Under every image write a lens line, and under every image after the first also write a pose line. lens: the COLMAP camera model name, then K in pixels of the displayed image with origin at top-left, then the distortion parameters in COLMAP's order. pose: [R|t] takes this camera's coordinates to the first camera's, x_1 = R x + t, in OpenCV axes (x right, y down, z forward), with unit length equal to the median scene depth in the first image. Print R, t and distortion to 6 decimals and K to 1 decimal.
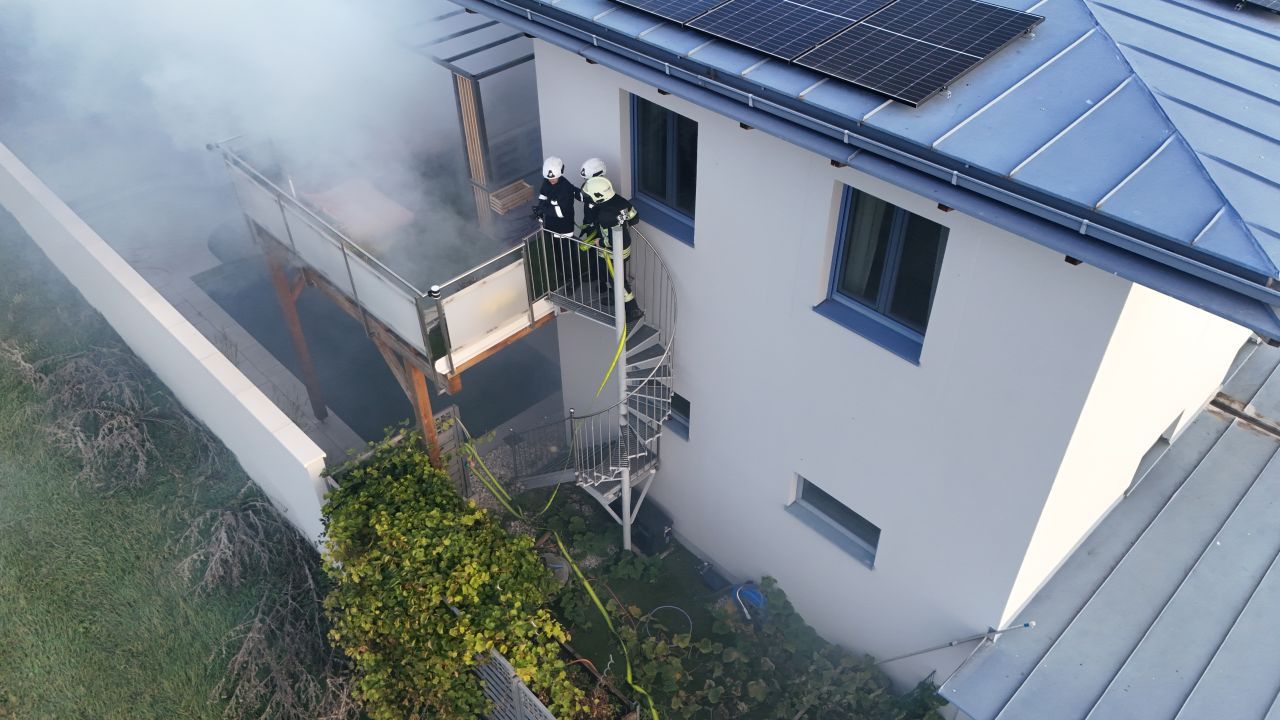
lens RADIAL K [[941.7, 0, 642.0], [0, 941.7, 360.1], [0, 0, 1]] dist [0.088294, -0.090177]
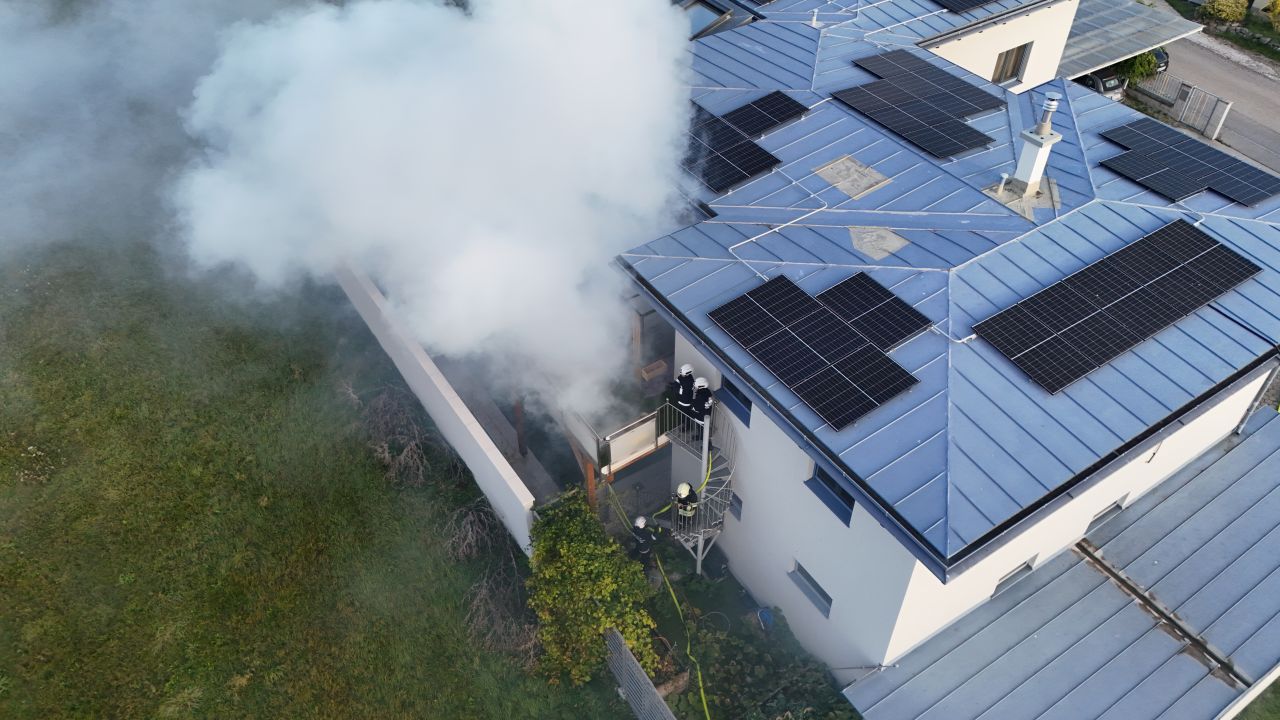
lens RADIAL K [[941.7, 0, 642.0], [0, 941.7, 360.1], [0, 0, 1]] dist [0.088294, -0.090177]
pose [[0.982541, 0.130676, -0.132425, 0.067955], [-0.121801, 0.989861, 0.073073, -0.325339], [0.140631, -0.055668, 0.988496, -0.734282]]
